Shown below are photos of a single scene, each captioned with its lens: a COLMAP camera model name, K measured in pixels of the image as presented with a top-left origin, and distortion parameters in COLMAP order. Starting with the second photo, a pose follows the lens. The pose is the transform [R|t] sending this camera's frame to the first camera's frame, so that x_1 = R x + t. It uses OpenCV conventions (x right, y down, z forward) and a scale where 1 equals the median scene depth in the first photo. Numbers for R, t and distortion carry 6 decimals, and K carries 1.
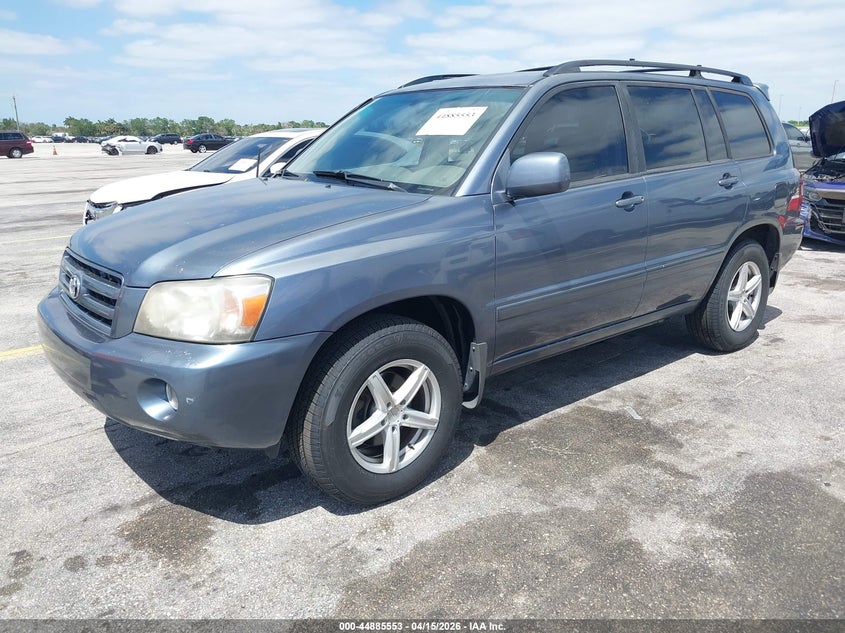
lens RADIAL K [[639.0, 0, 422.5], [0, 639.0, 316.5], [0, 0, 1]] dist [0.000926, -0.007788]
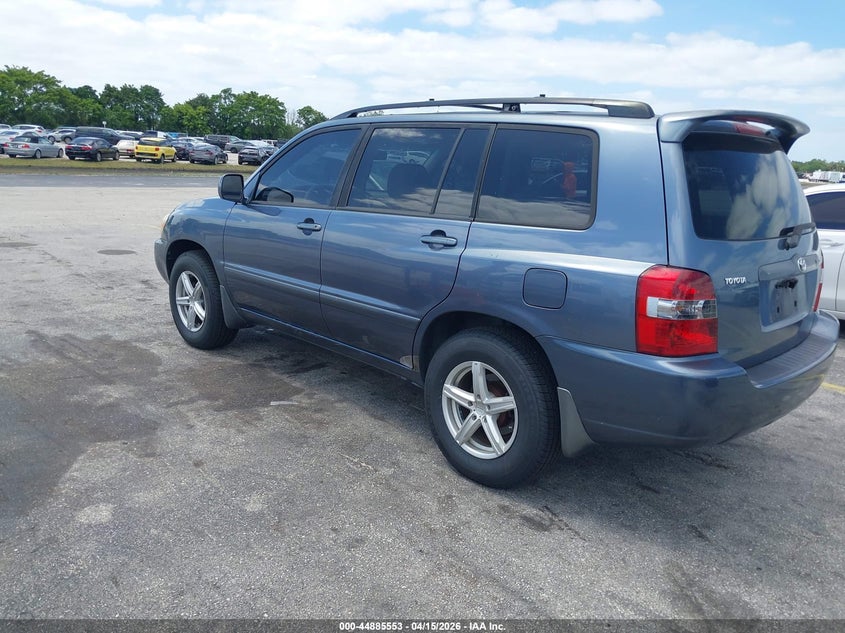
lens RADIAL K [[639.0, 0, 422.5], [0, 639.0, 316.5], [0, 0, 1]] dist [0.000926, -0.007788]
pose [[0.133790, 0.283733, -0.949524, 1.685884], [-0.287583, 0.928024, 0.236787, -0.414838], [0.948365, 0.241388, 0.205757, 1.112307]]
